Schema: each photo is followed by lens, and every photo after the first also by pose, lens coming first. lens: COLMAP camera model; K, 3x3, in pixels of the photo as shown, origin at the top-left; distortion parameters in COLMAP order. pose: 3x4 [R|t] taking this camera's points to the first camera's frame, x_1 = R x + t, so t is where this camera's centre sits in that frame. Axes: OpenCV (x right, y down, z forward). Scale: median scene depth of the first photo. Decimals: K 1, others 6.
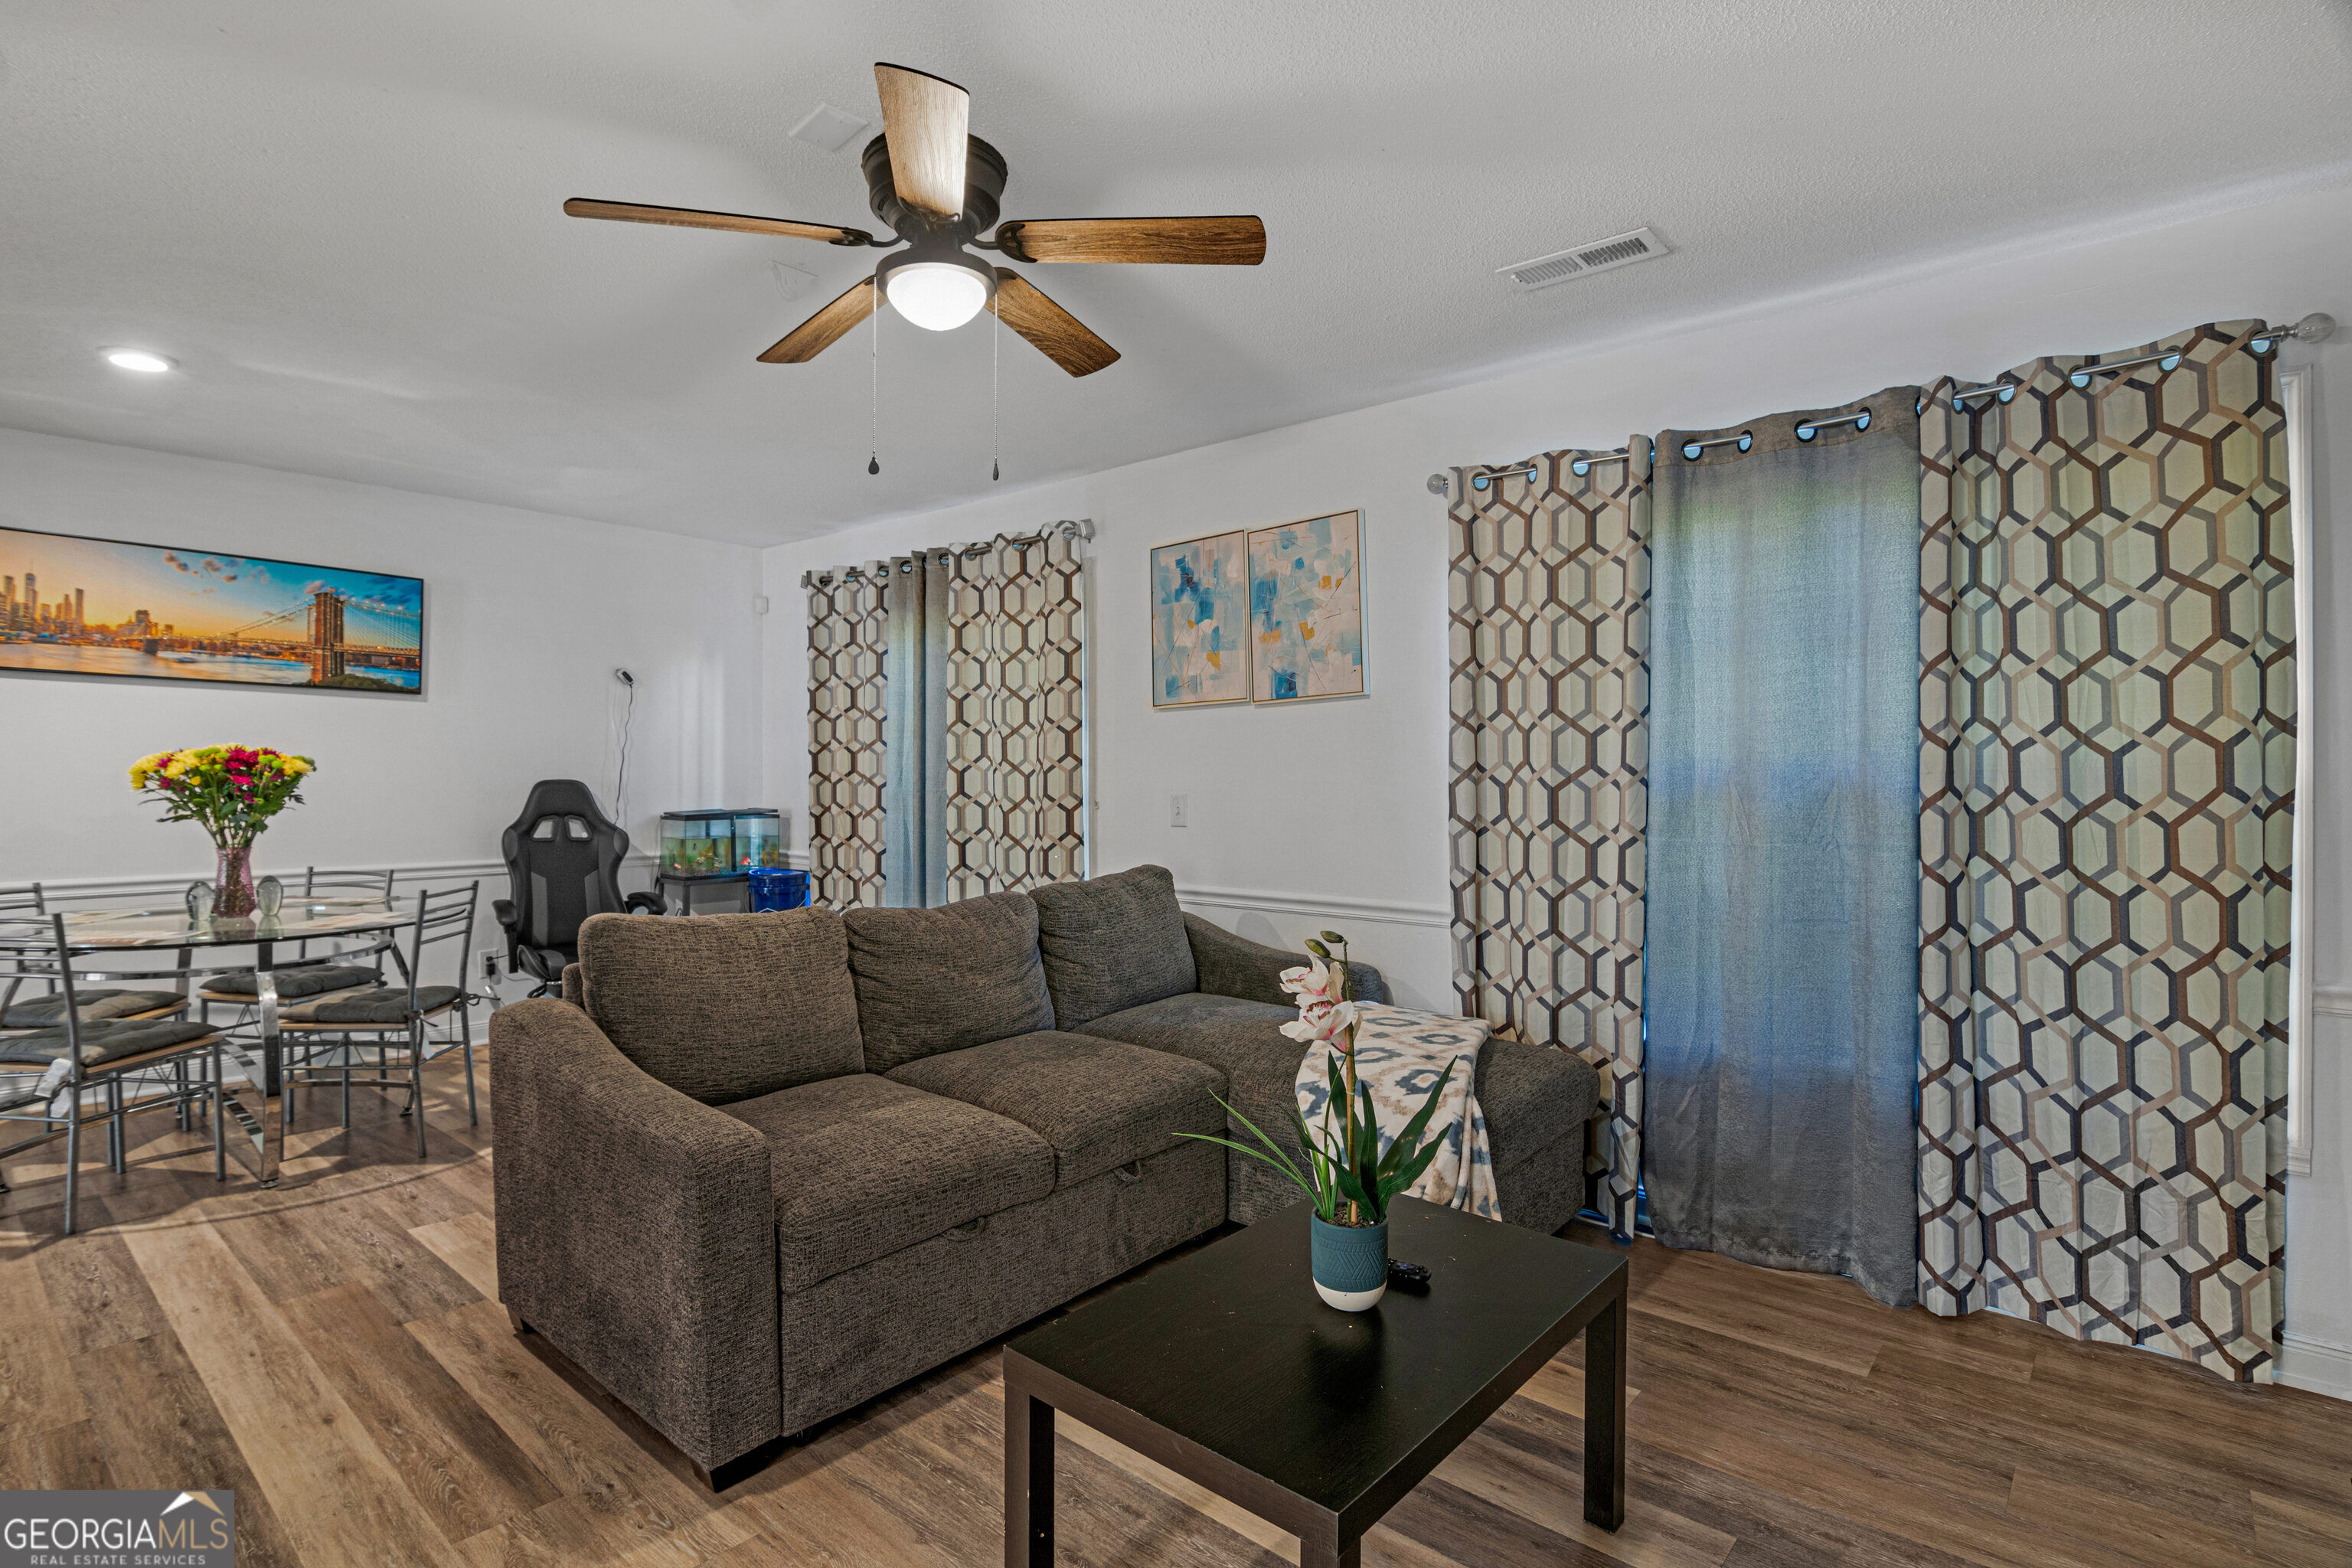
lens RADIAL K [[1181.8, 0, 1140.2], [0, 1181.8, 781.1], [0, 0, 1]] dist [0.000325, -0.008154]
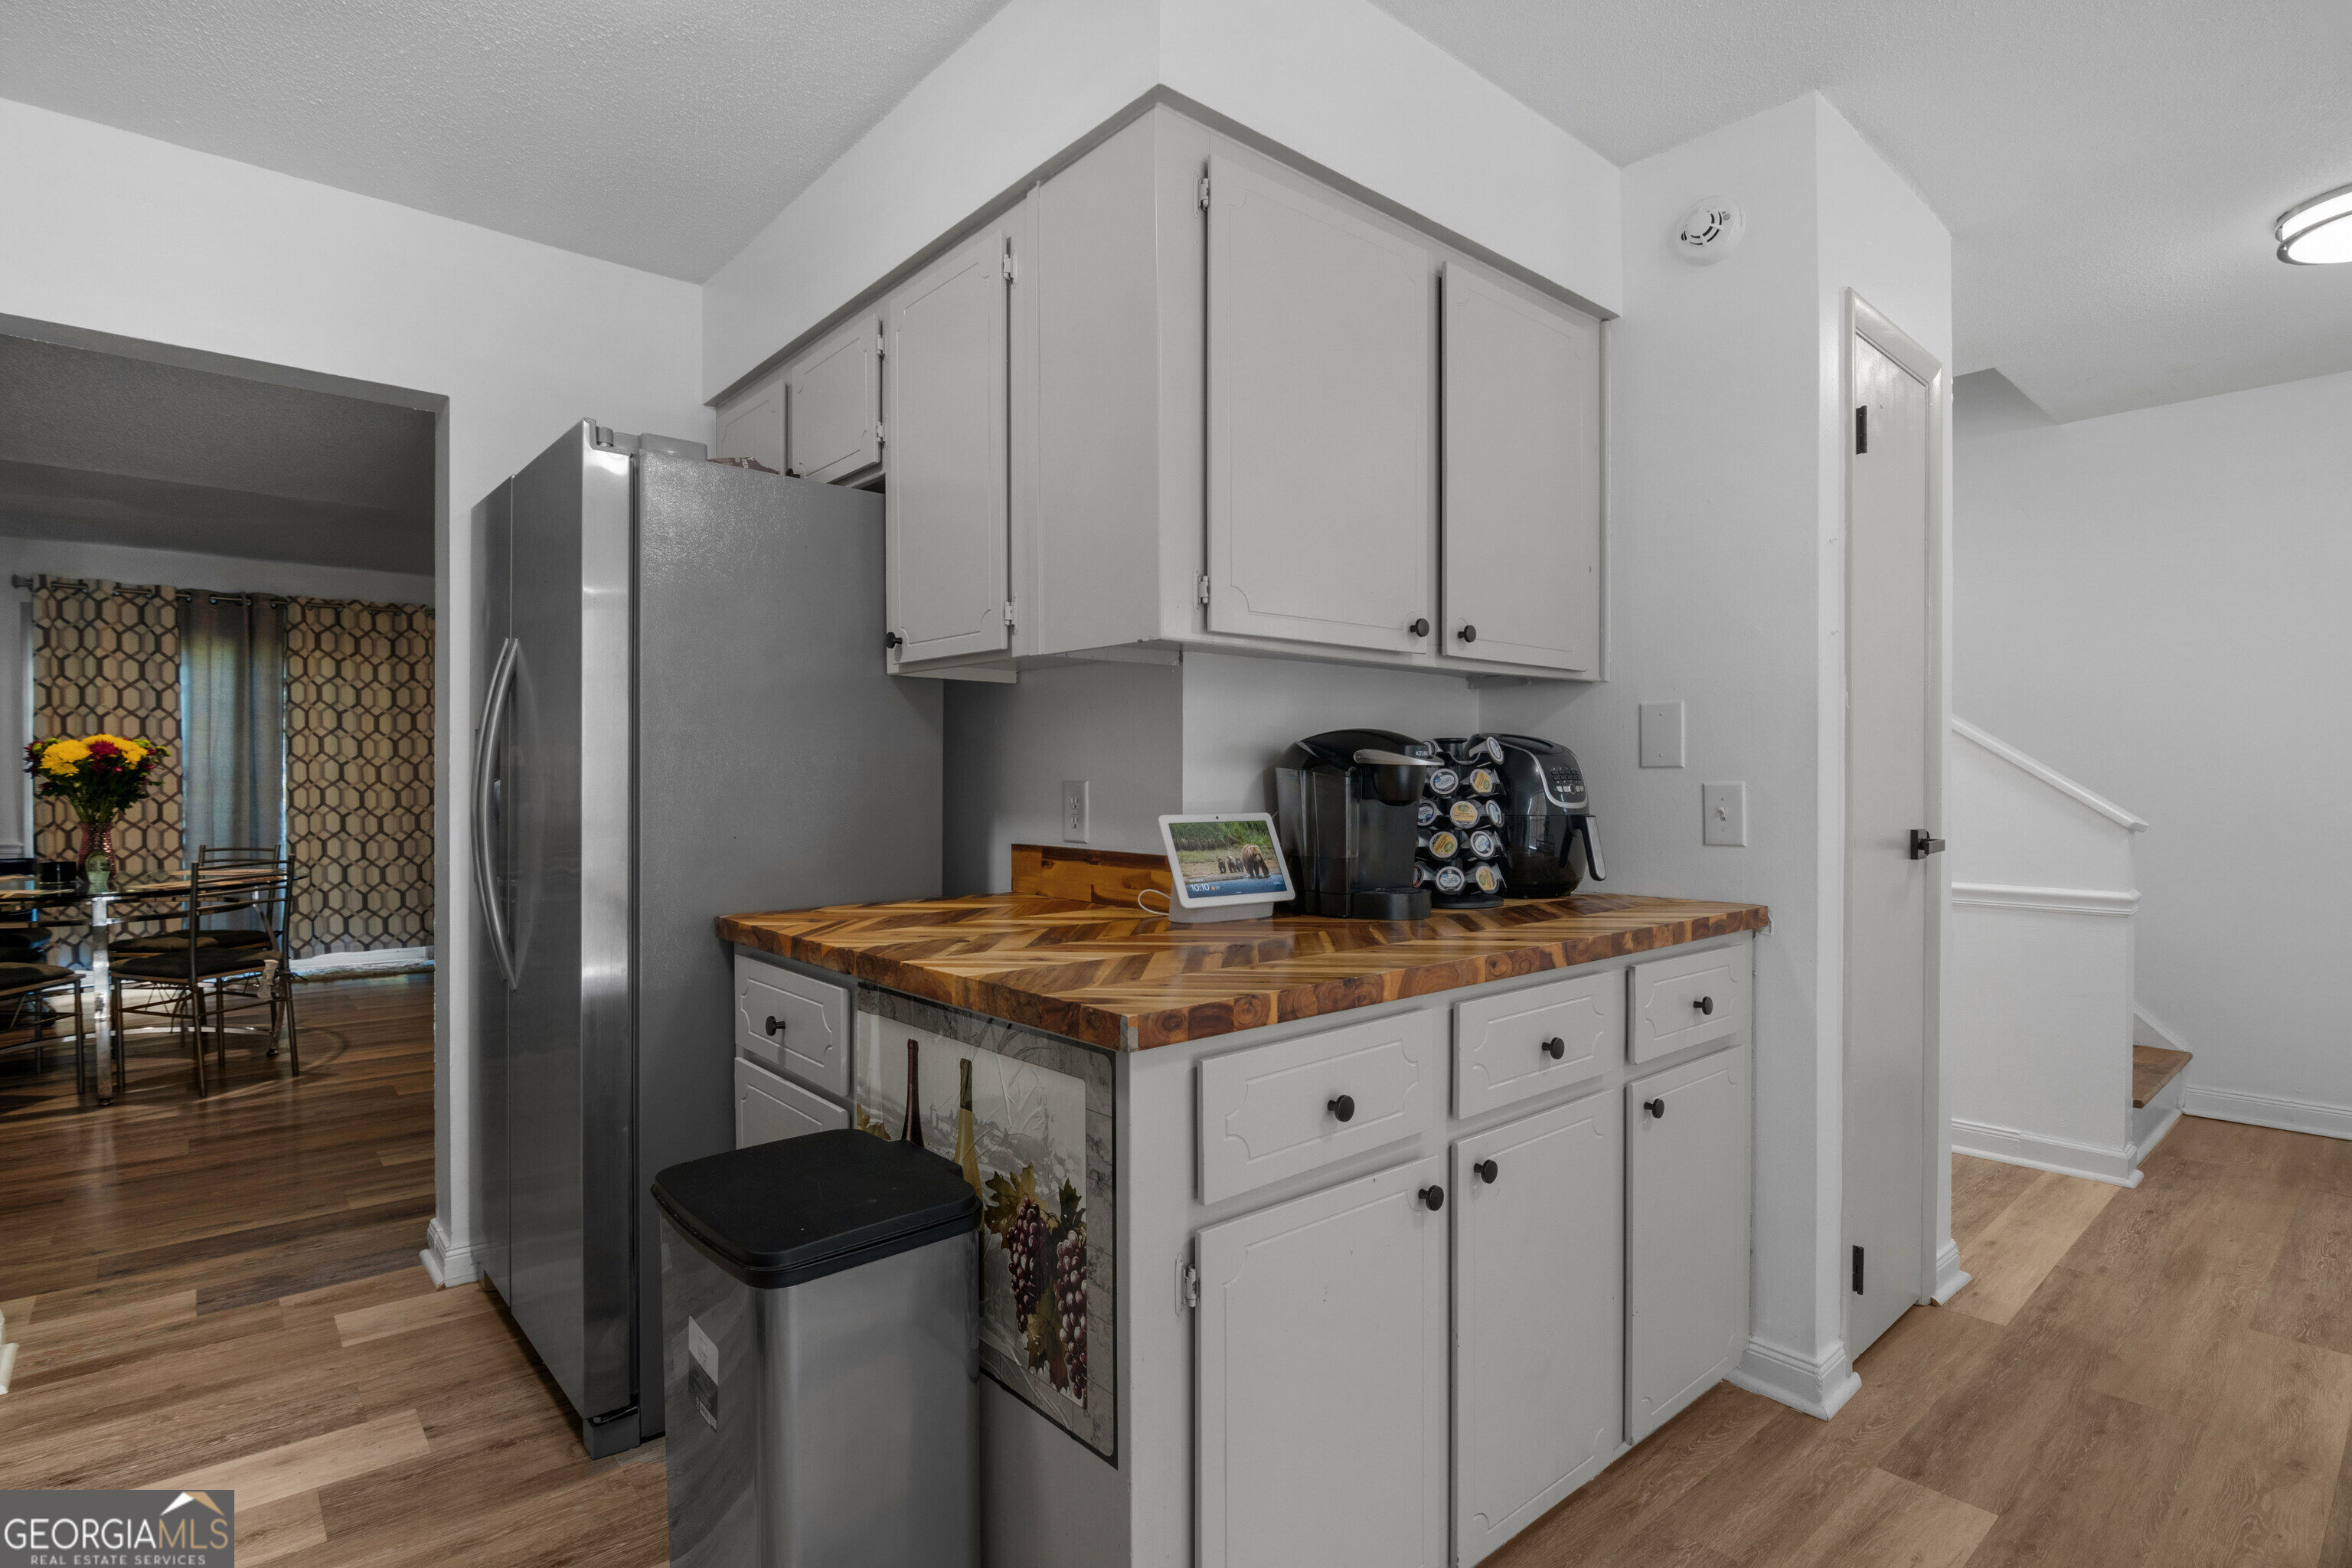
lens RADIAL K [[1141.9, 0, 1165.9], [0, 1141.9, 779.6], [0, 0, 1]] dist [-0.004686, -0.009880]
pose [[0.129886, -0.006614, 0.991507, -1.483612], [0.009377, 0.999941, 0.005442, 0.014280], [-0.991485, 0.008591, 0.129941, -0.180136]]
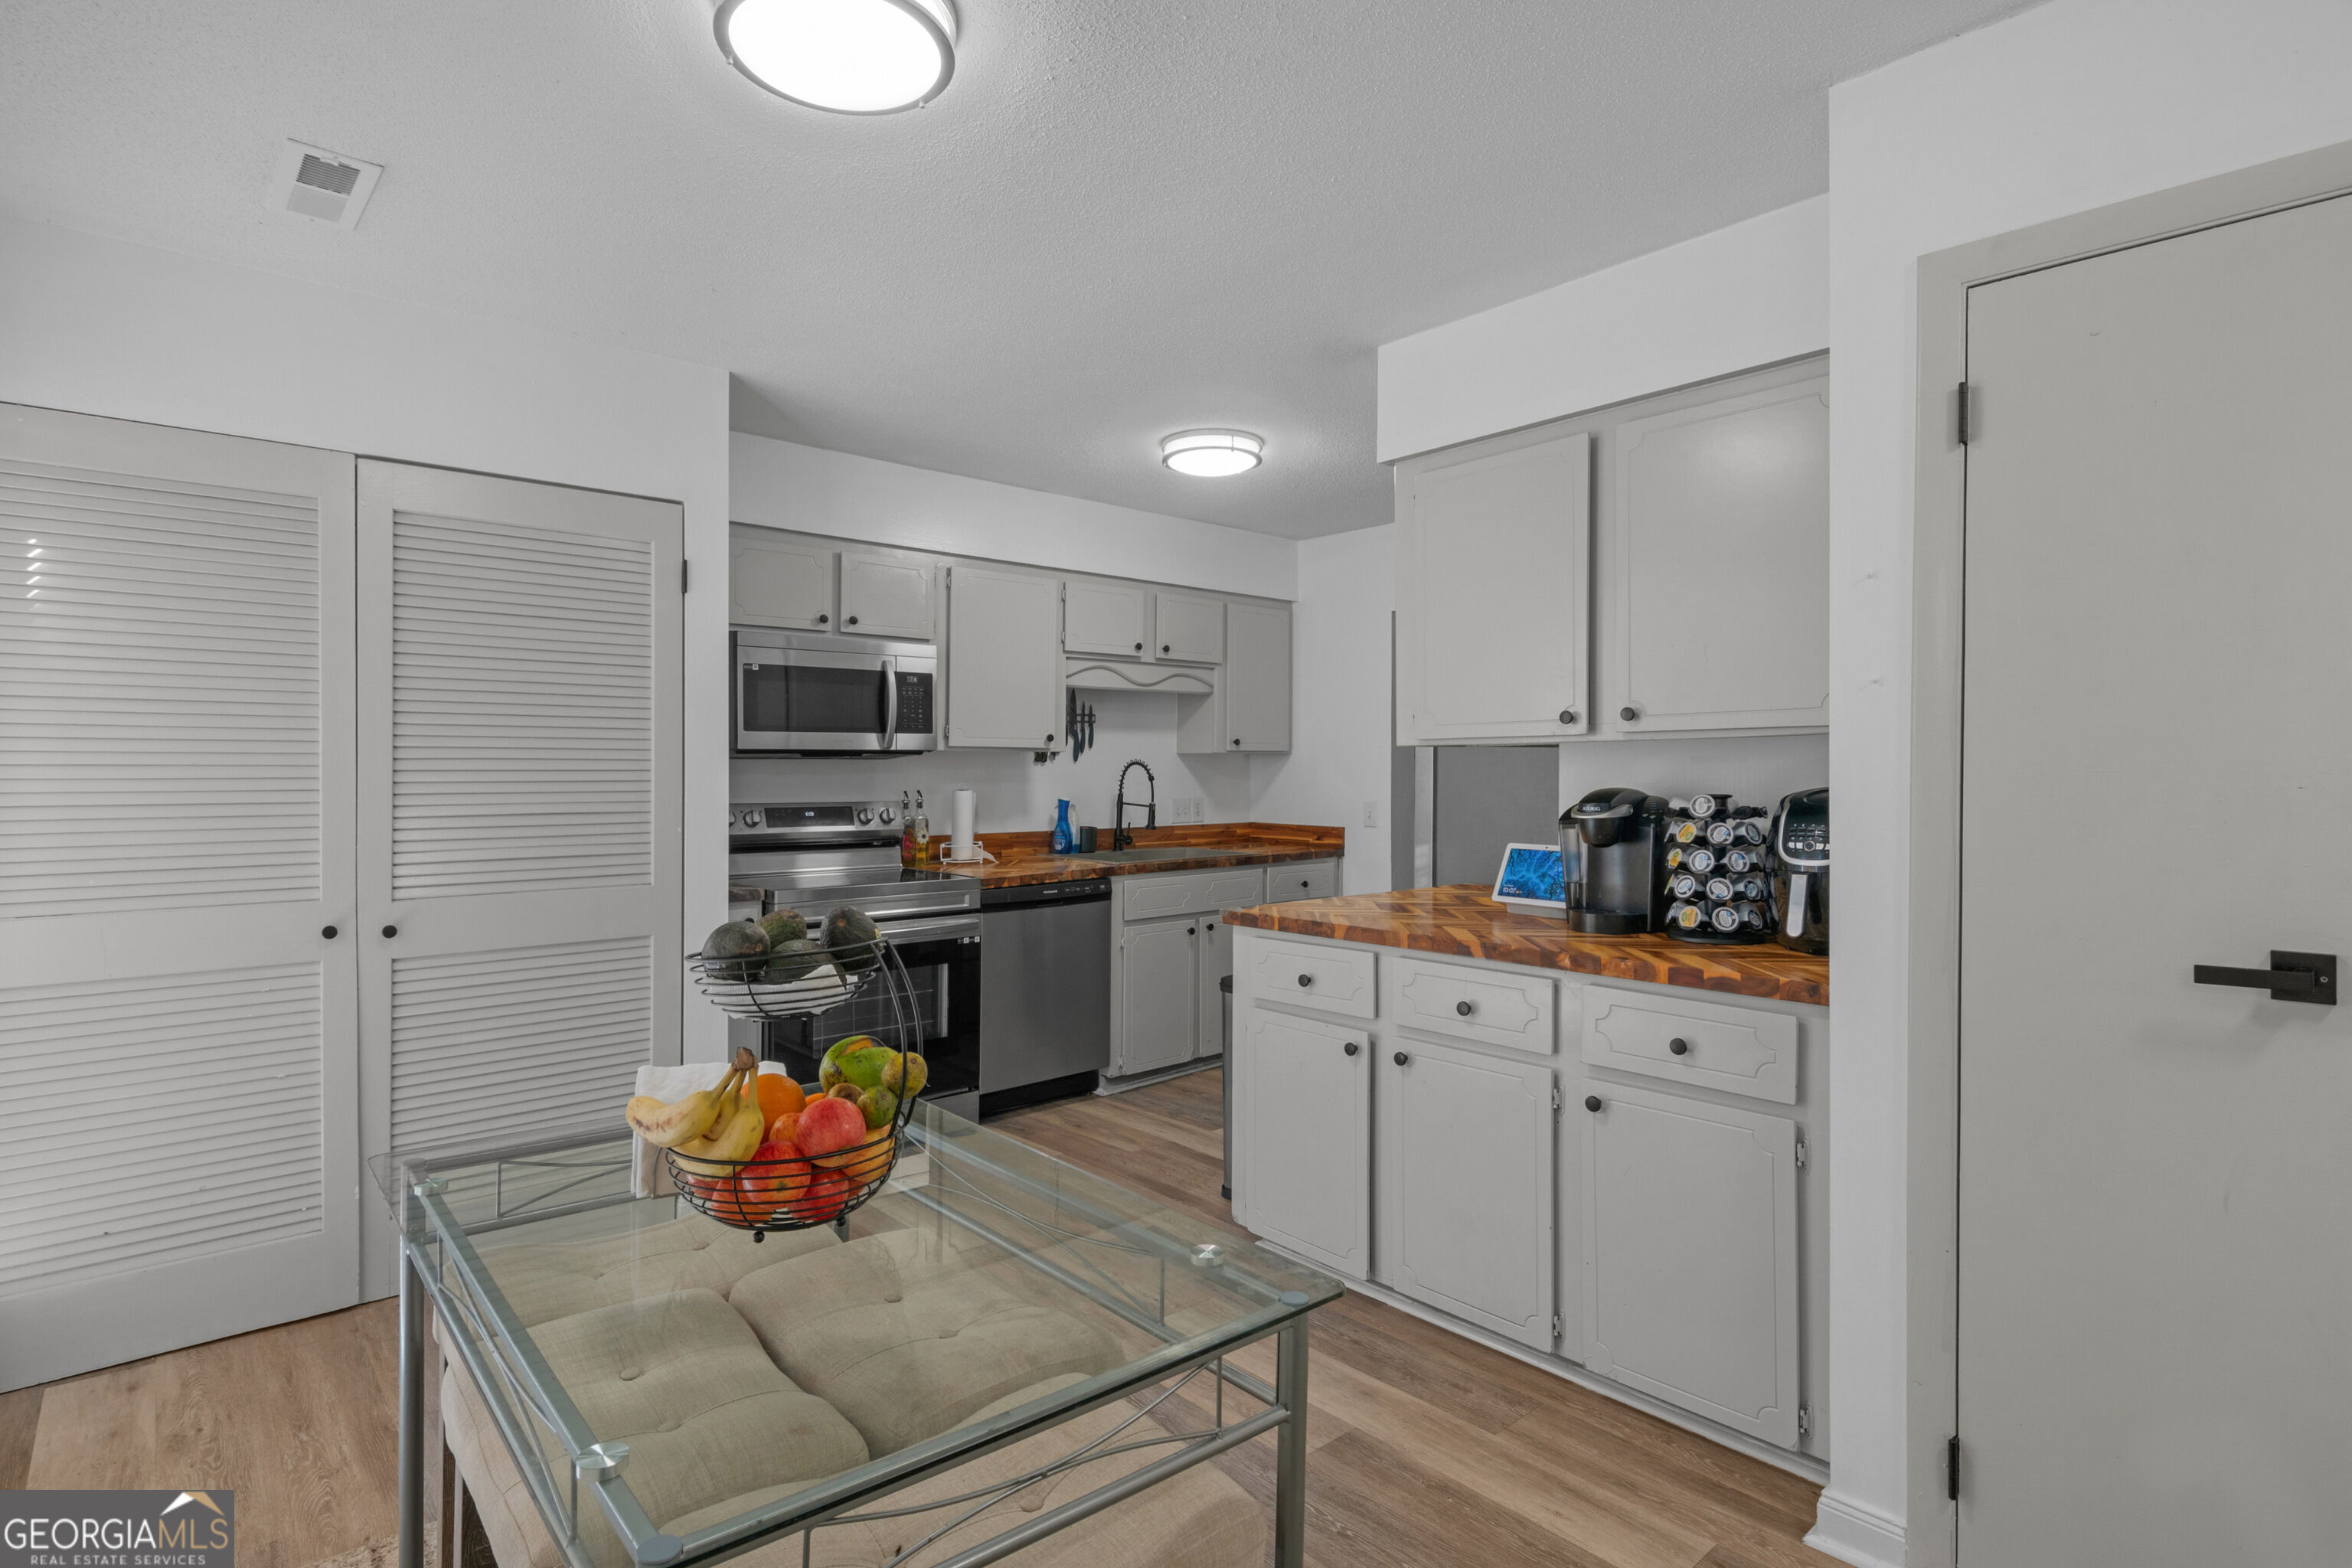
lens RADIAL K [[1148.1, 0, 1190.6], [0, 1148.1, 772.7], [0, 0, 1]] dist [-0.009825, -0.009437]
pose [[0.995827, -0.007390, -0.090966, -1.190261], [0.006318, 0.999907, -0.012068, -0.004999], [0.091046, 0.011443, 0.995781, -0.813865]]
